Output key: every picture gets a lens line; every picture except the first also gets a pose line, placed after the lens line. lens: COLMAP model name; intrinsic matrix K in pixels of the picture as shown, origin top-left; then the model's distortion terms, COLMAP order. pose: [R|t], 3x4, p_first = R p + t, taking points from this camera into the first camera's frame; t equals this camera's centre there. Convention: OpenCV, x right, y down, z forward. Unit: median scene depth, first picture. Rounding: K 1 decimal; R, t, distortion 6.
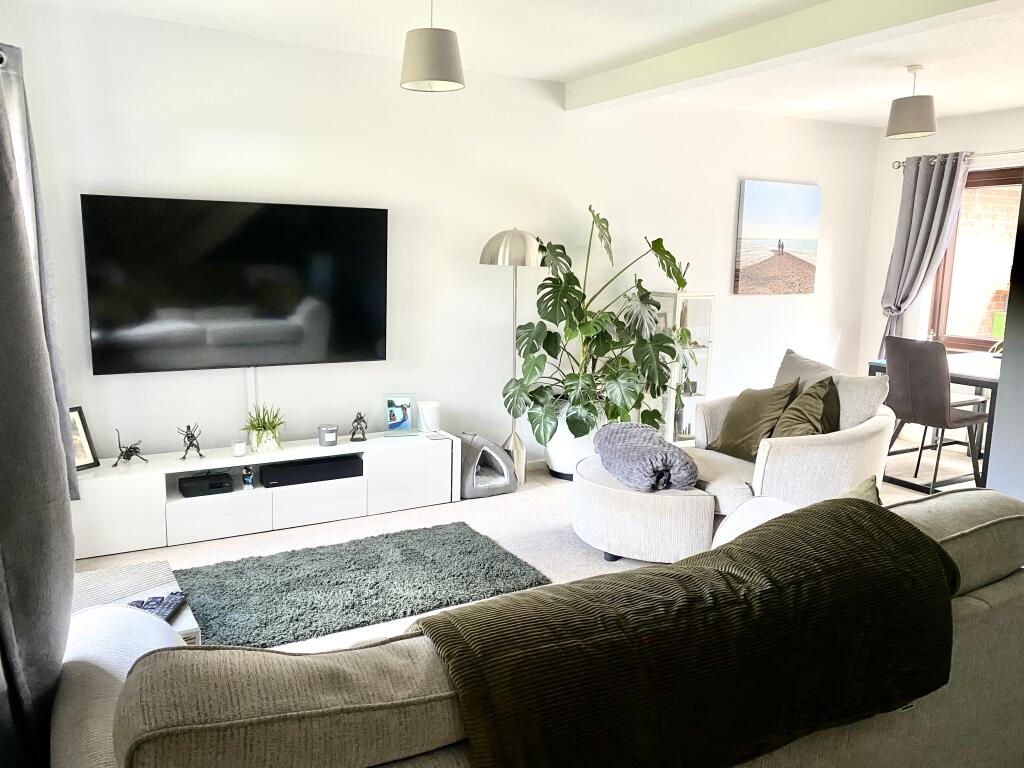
lens RADIAL K [[774.3, 0, 509.7], [0, 774.3, 386.7], [0, 0, 1]] dist [-0.050799, -0.006053]
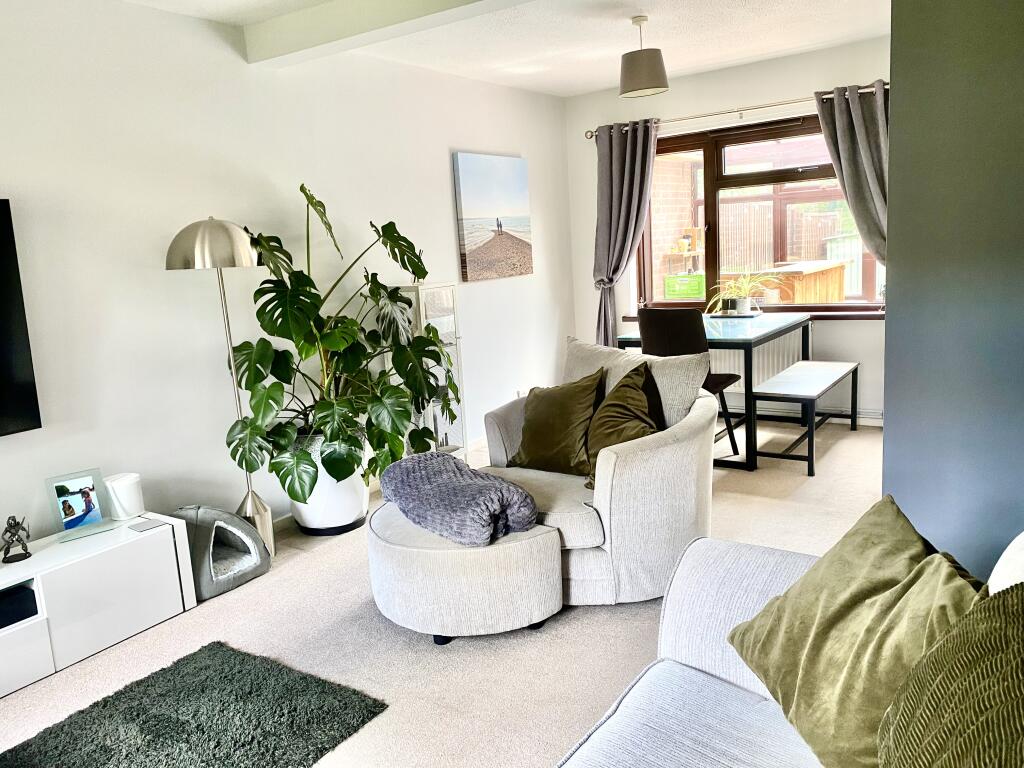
lens RADIAL K [[753.3, 0, 510.1], [0, 753.3, 381.8], [0, 0, 1]] dist [0.064065, -0.130663]
pose [[0.886275, -0.146306, 0.439445, -0.080827], [0.144611, 0.988776, 0.037545, -0.036910], [-0.440006, 0.030274, 0.897484, 0.236913]]
